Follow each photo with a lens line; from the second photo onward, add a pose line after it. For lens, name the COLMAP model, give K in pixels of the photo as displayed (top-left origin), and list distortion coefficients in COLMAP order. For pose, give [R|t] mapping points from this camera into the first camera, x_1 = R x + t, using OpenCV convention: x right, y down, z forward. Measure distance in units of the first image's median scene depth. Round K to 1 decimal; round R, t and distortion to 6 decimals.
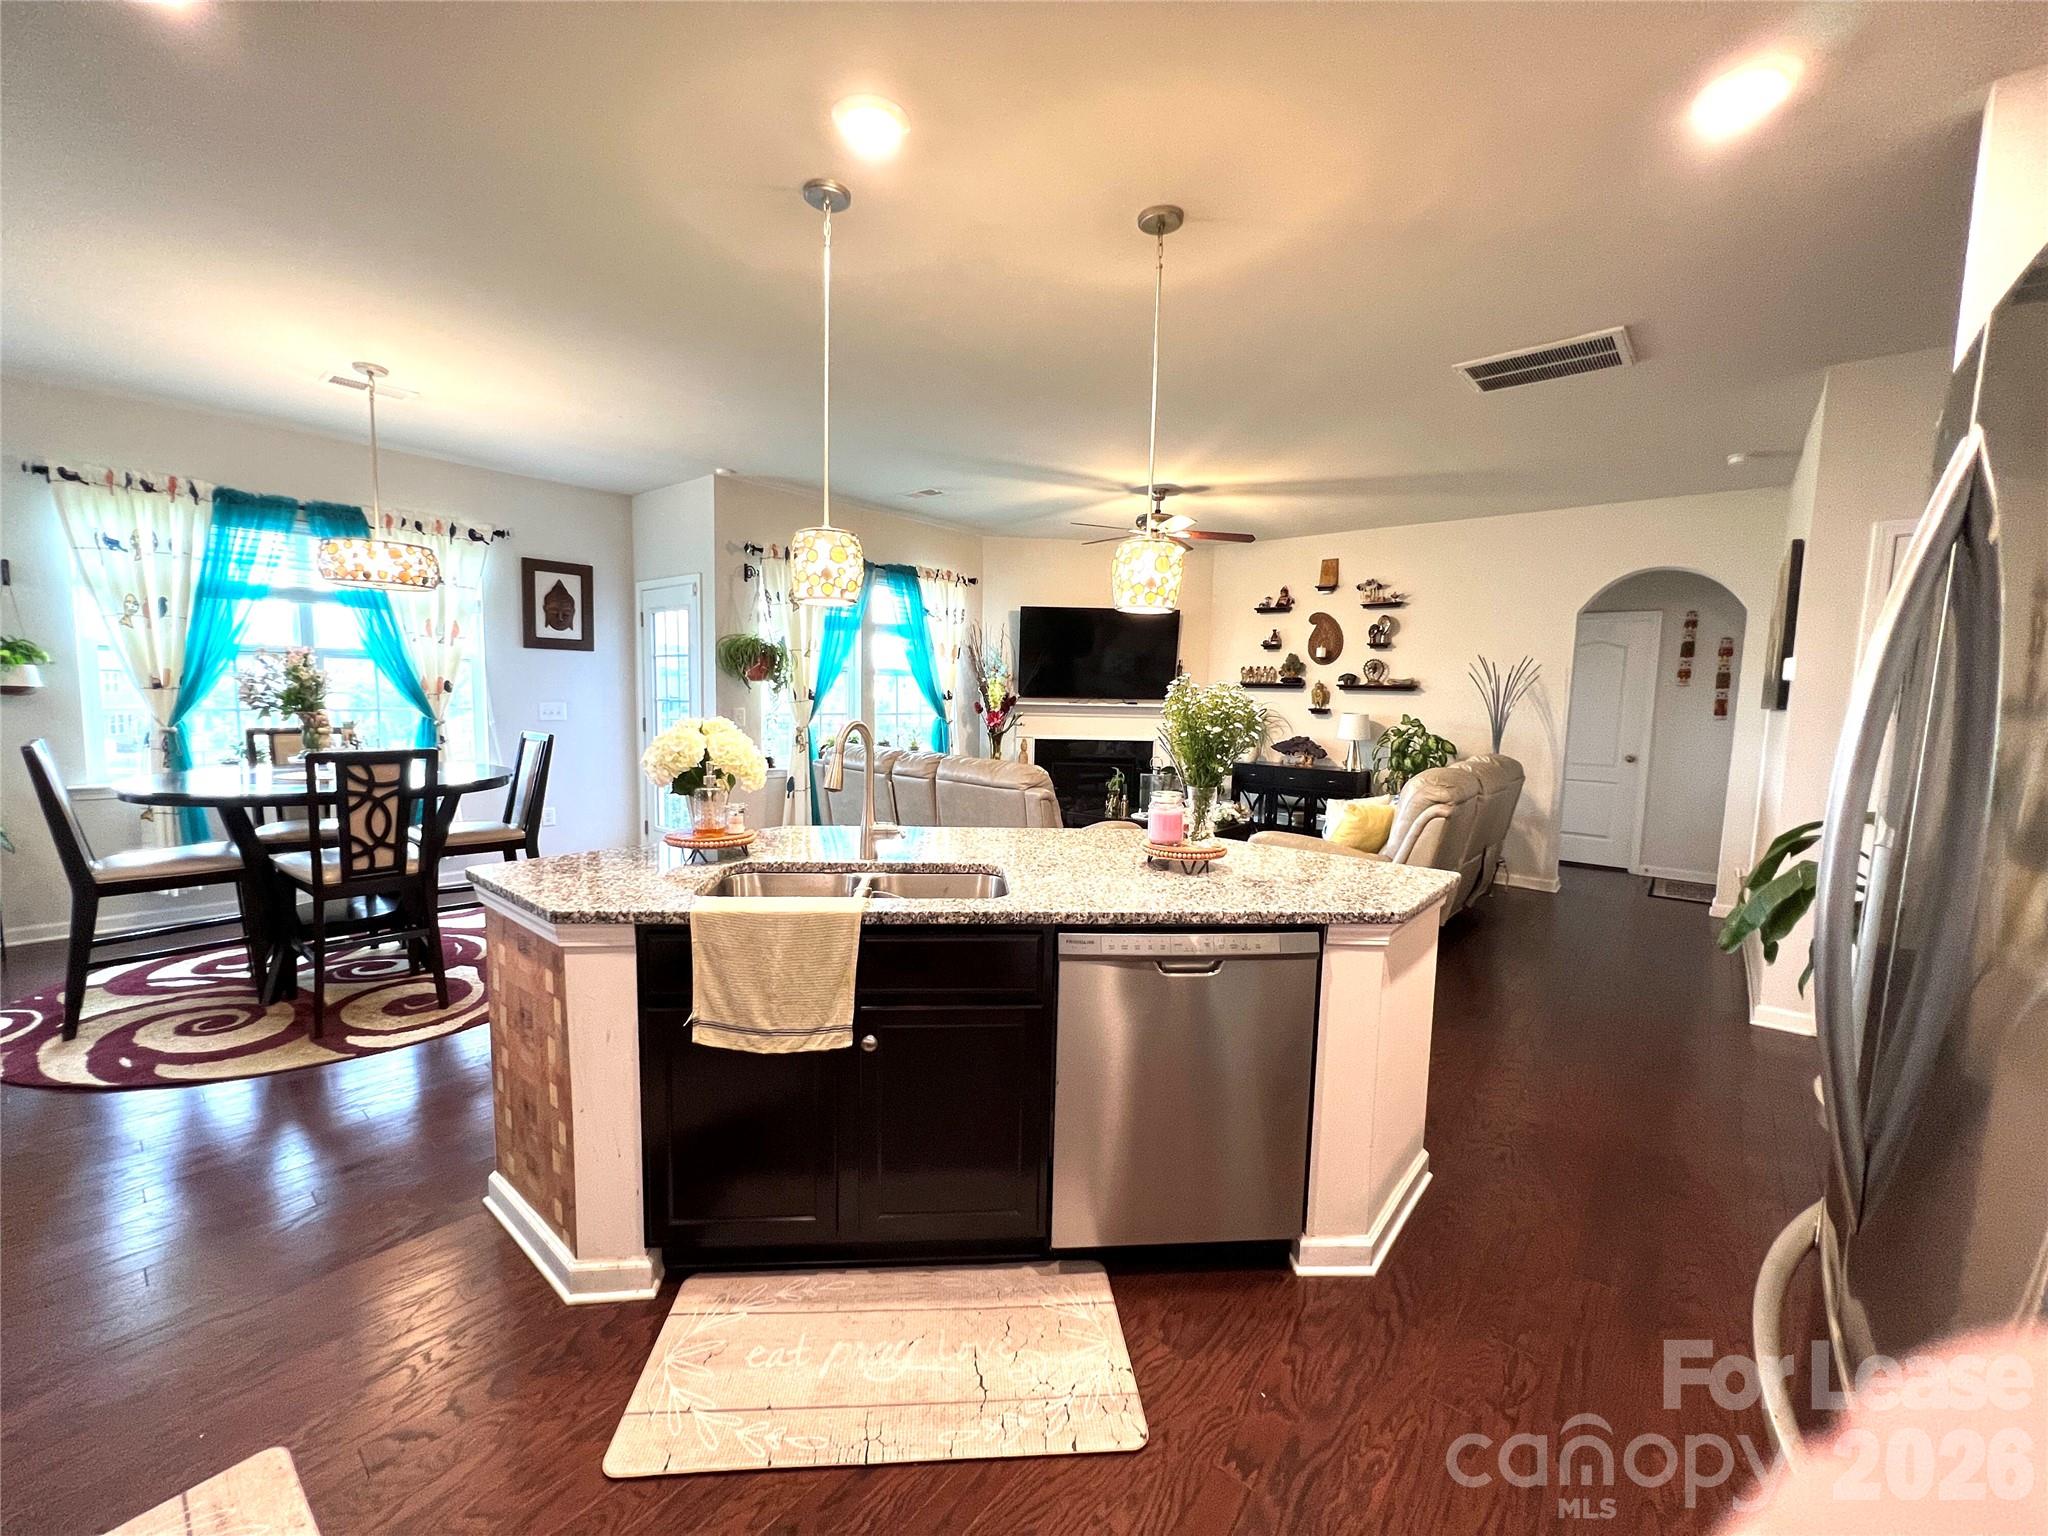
lens RADIAL K [[817.9, 0, 1026.8], [0, 817.9, 772.9], [0, 0, 1]] dist [-0.000899, 0.000181]
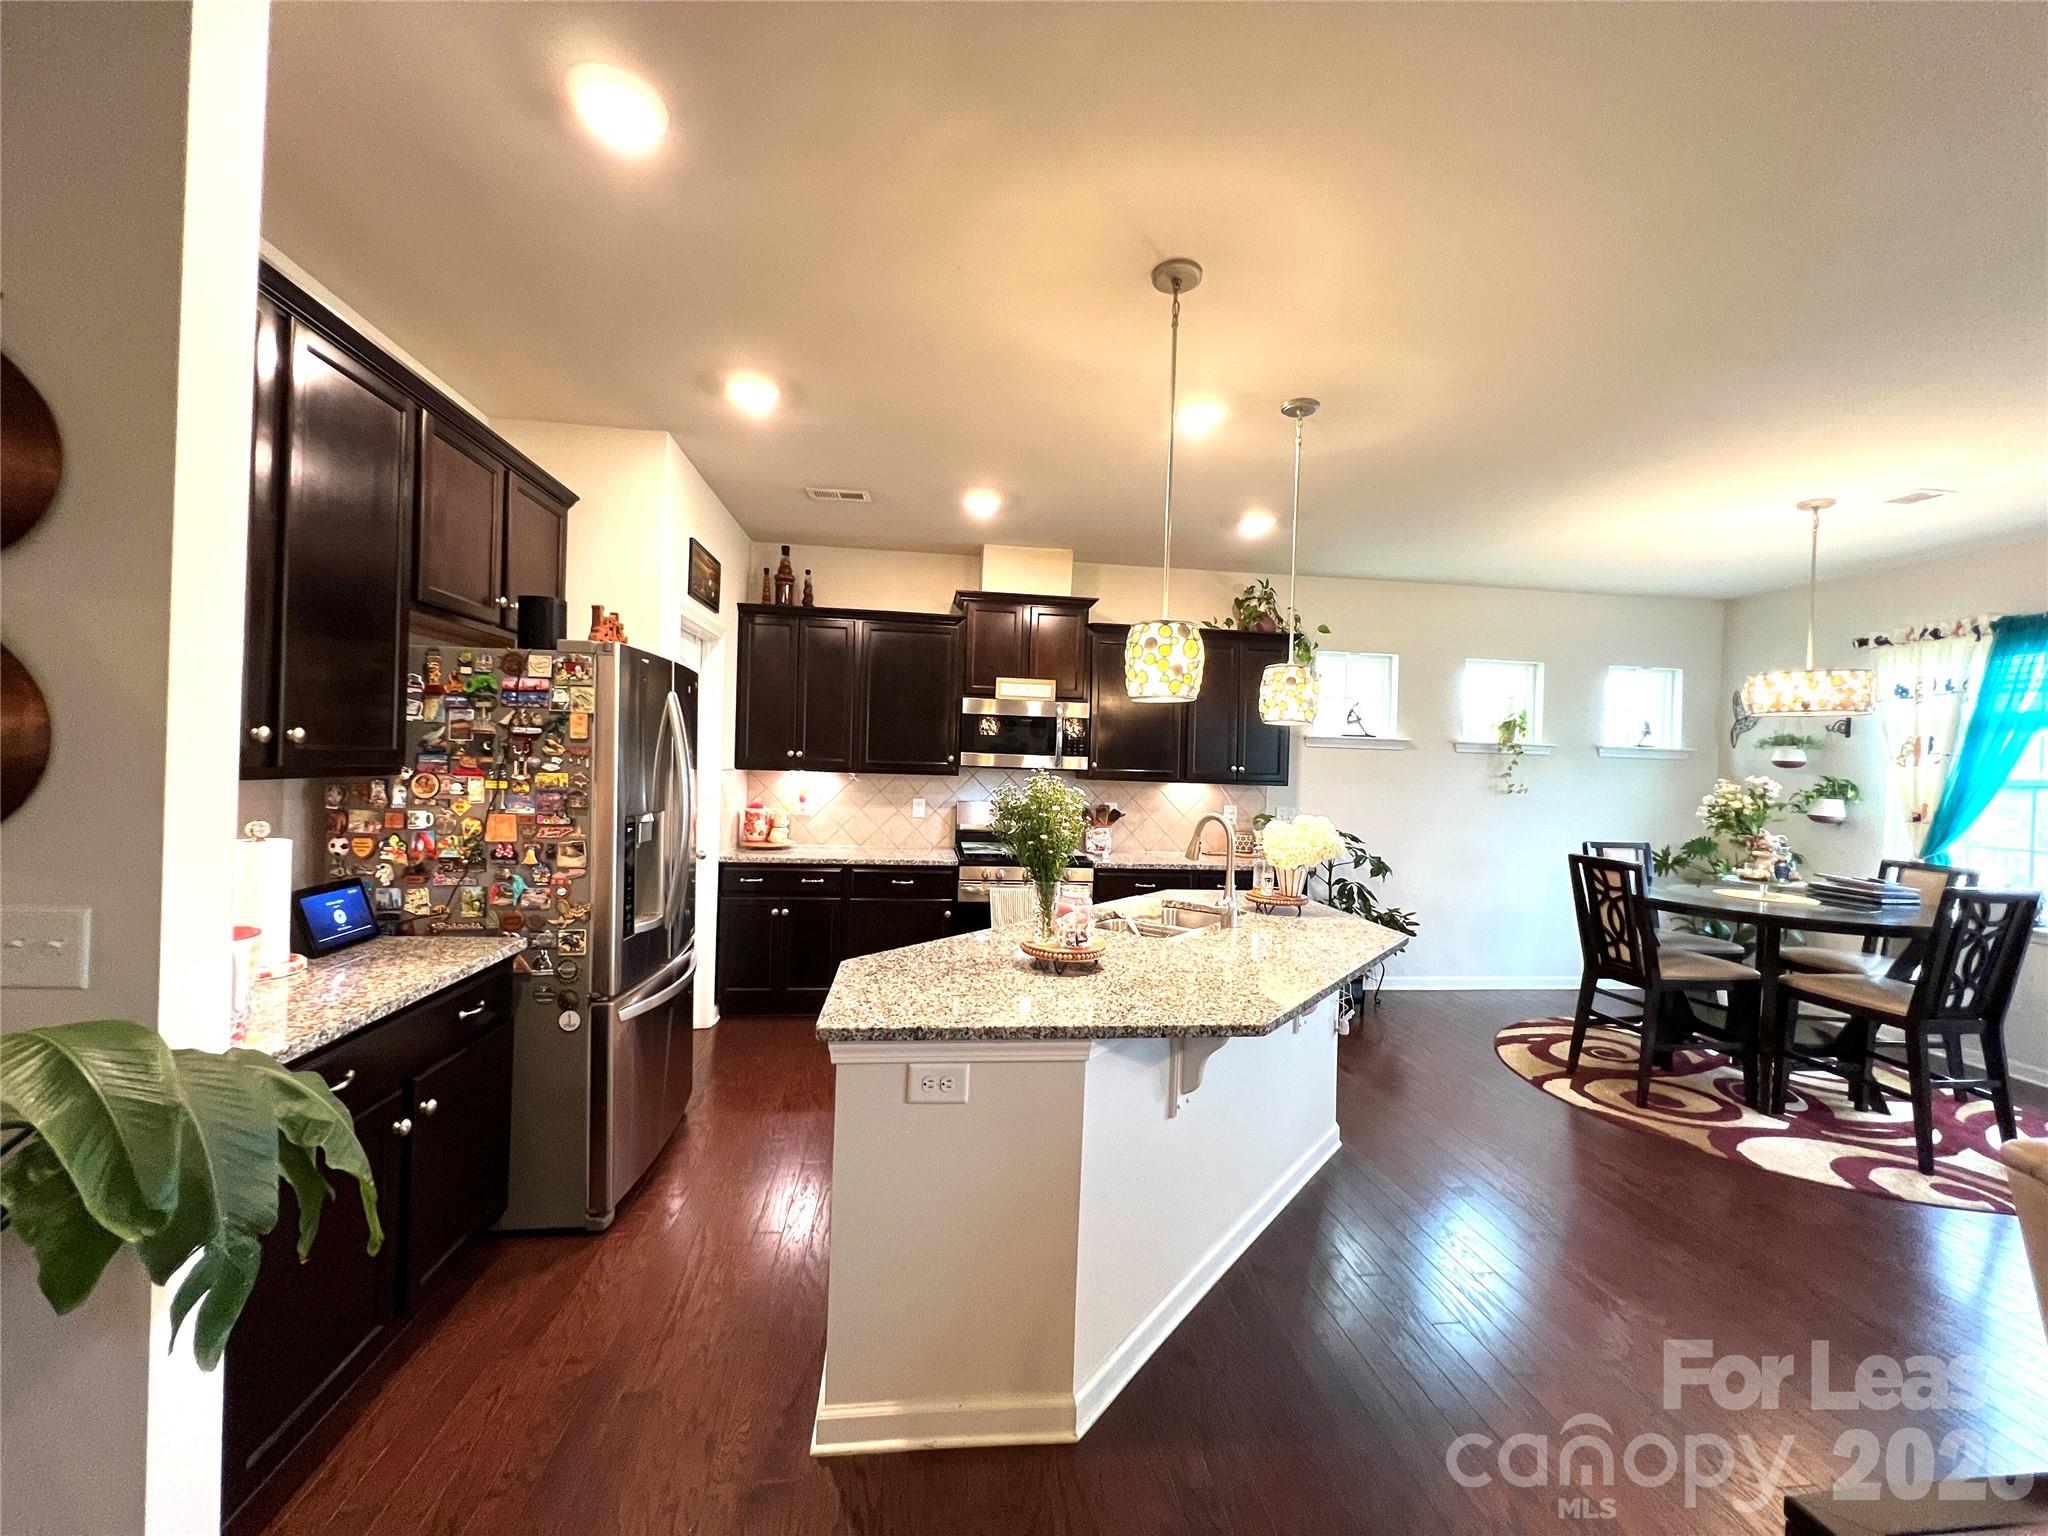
lens RADIAL K [[816.6, 0, 1017.8], [0, 816.6, 766.0], [0, 0, 1]] dist [-0.002532, 0.000664]
pose [[-0.685236, -0.040921, -0.727171, 0.569210], [-0.120209, 0.991082, 0.057504, -0.105056], [0.718333, 0.126816, -0.684044, 0.968703]]
